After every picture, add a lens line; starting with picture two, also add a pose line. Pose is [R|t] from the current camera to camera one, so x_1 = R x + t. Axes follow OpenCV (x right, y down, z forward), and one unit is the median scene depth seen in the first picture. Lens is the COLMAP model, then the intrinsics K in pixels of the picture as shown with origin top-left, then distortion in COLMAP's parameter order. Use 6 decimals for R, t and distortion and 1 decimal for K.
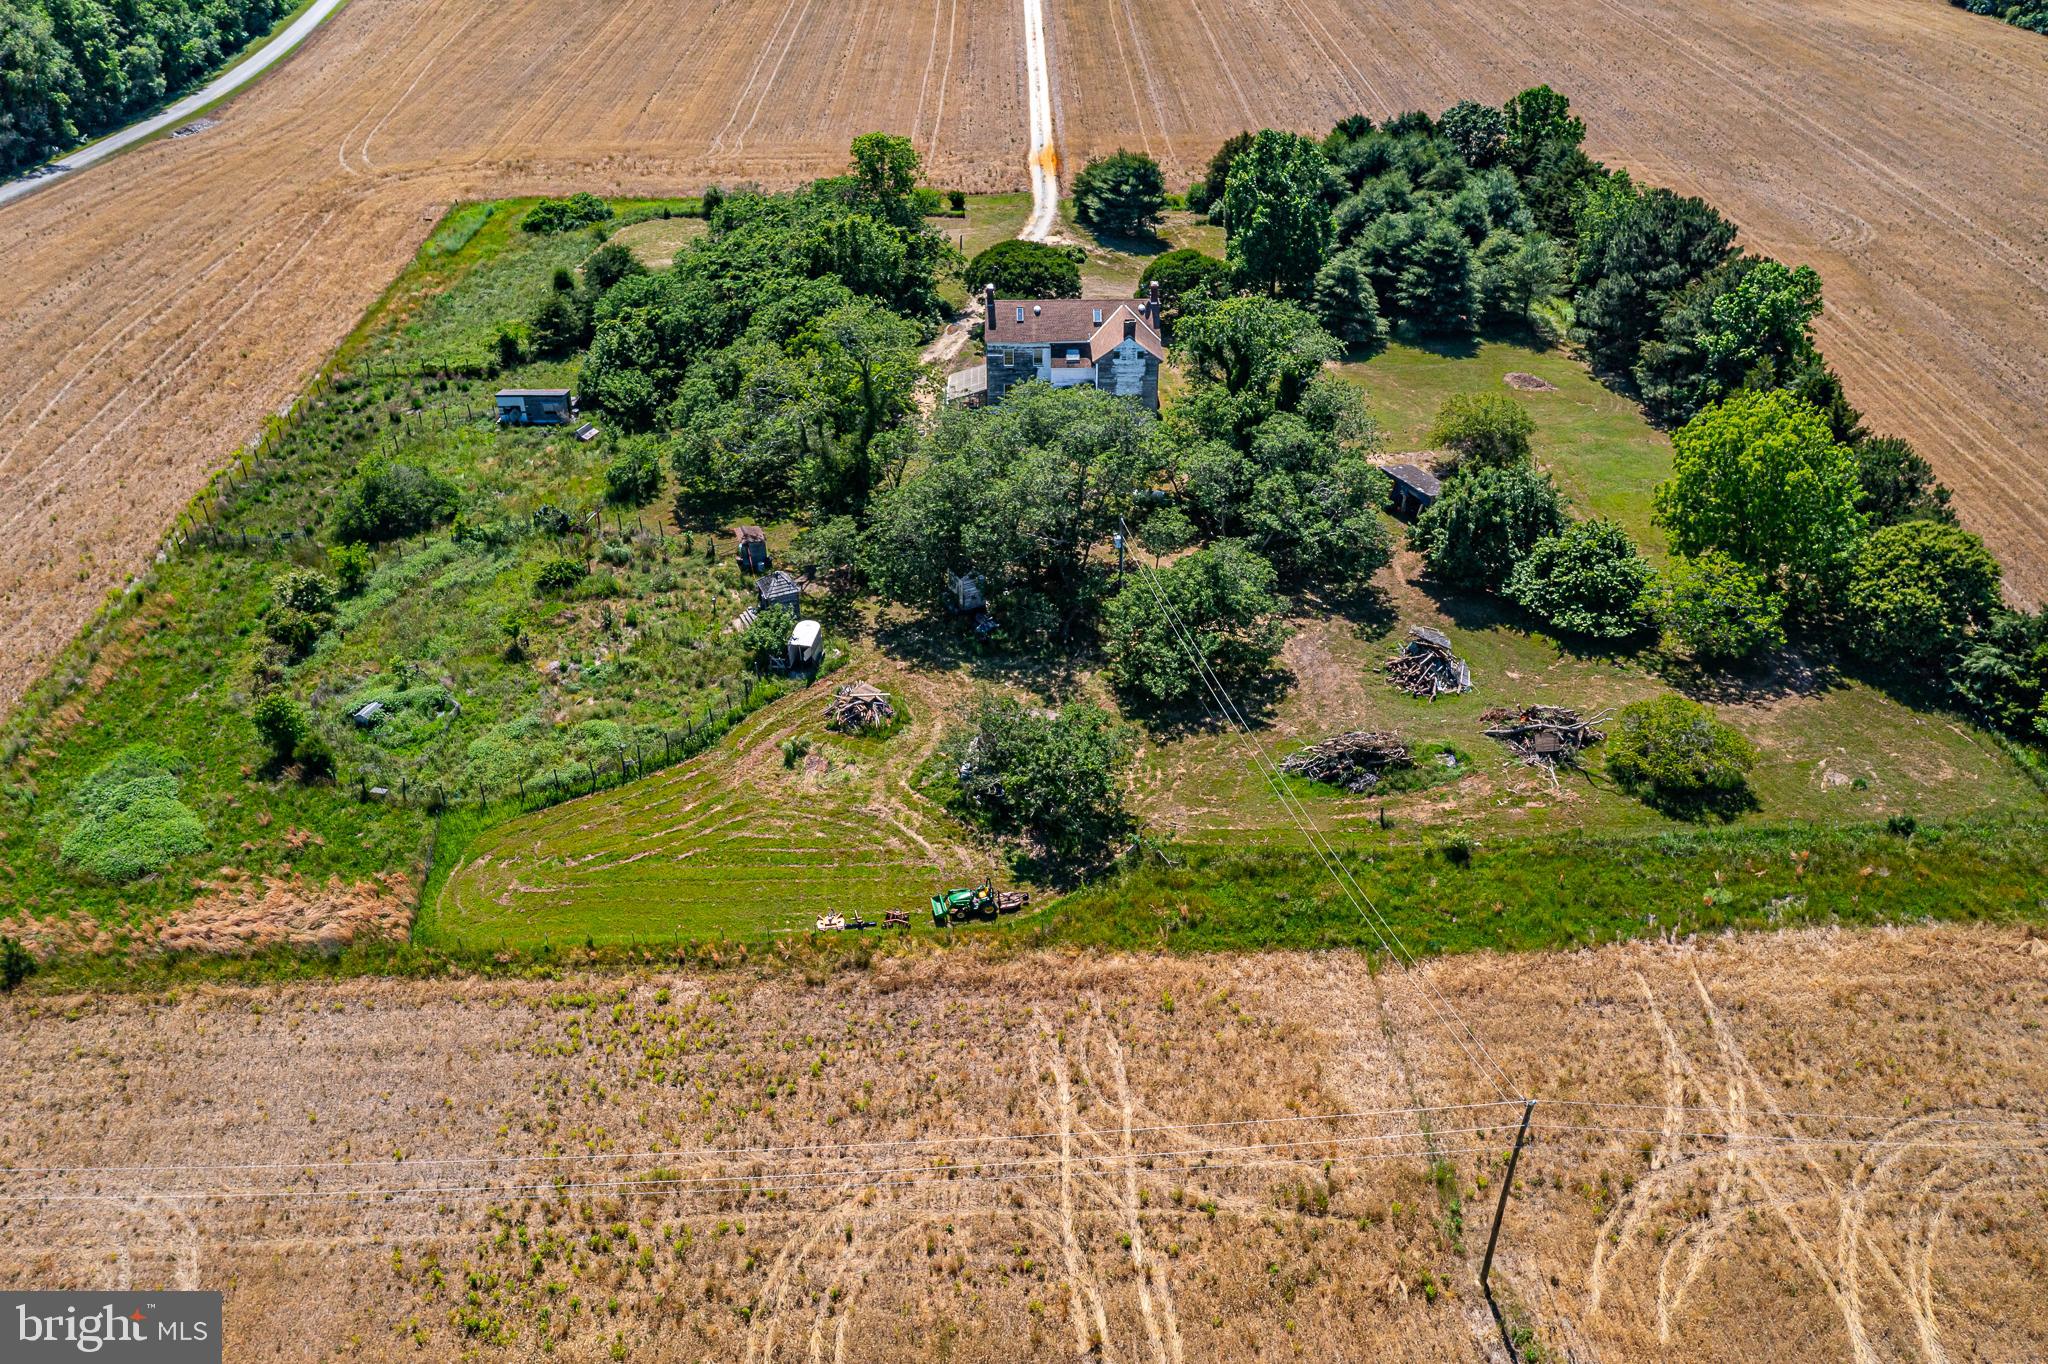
lens RADIAL K [[1631.8, 0, 1021.8], [0, 1631.8, 691.5], [0, 0, 1]] dist [-0.018504, 0.010313]
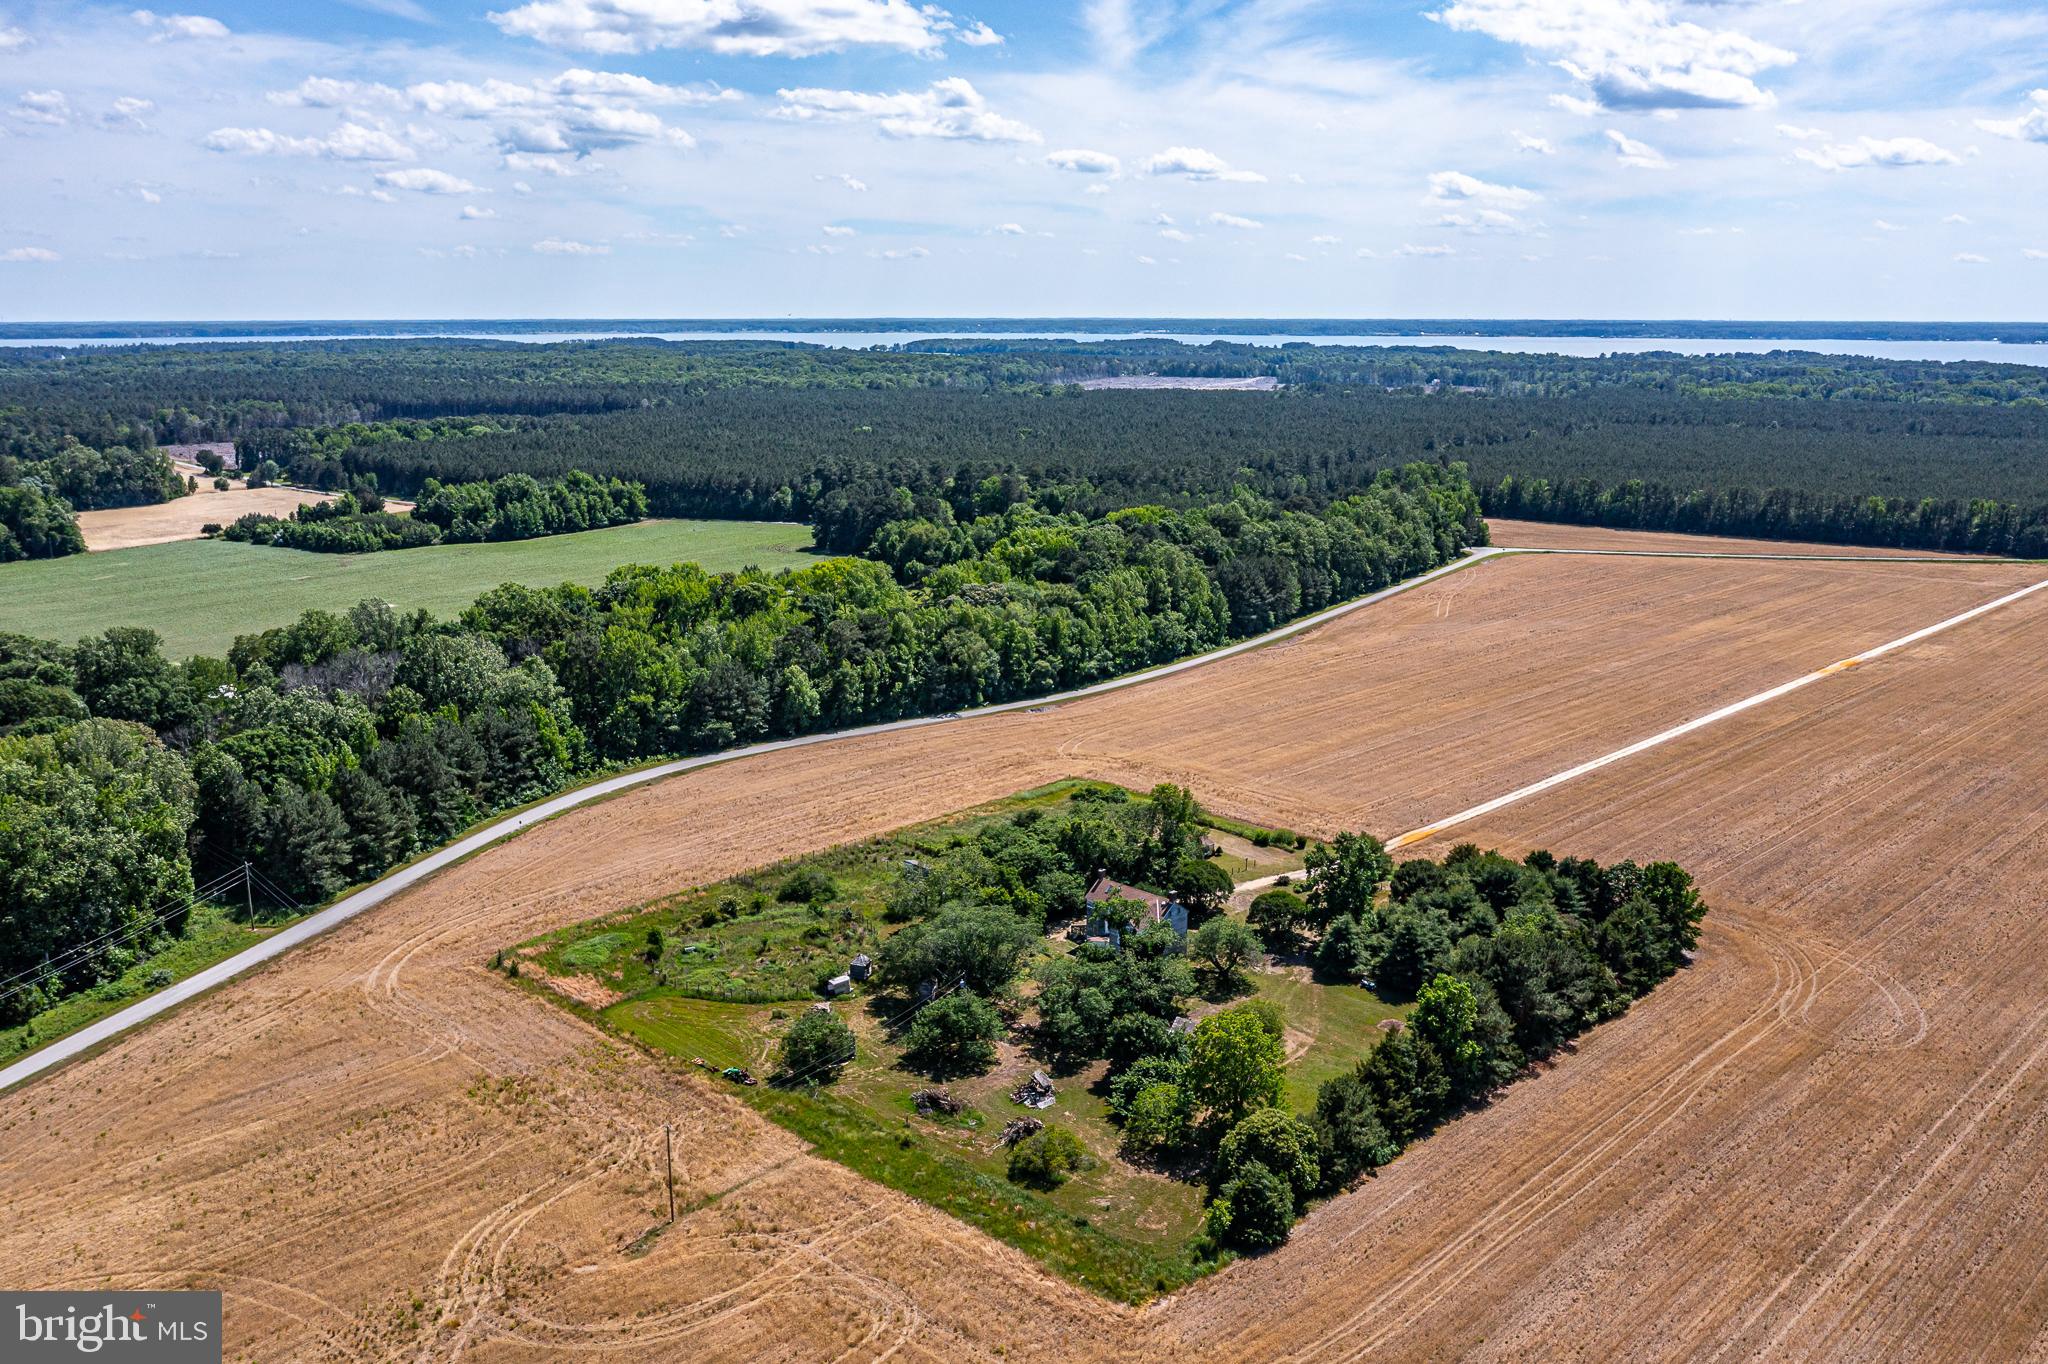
lens RADIAL K [[1631.8, 0, 1024.5], [0, 1631.8, 728.4], [0, 0, 1]] dist [-0.018504, 0.010313]
pose [[0.695486, 0.184149, -0.694542, 1.325088], [-0.401375, 0.901302, -0.162951, -0.074473], [0.595985, 0.392102, 0.700756, -0.422484]]
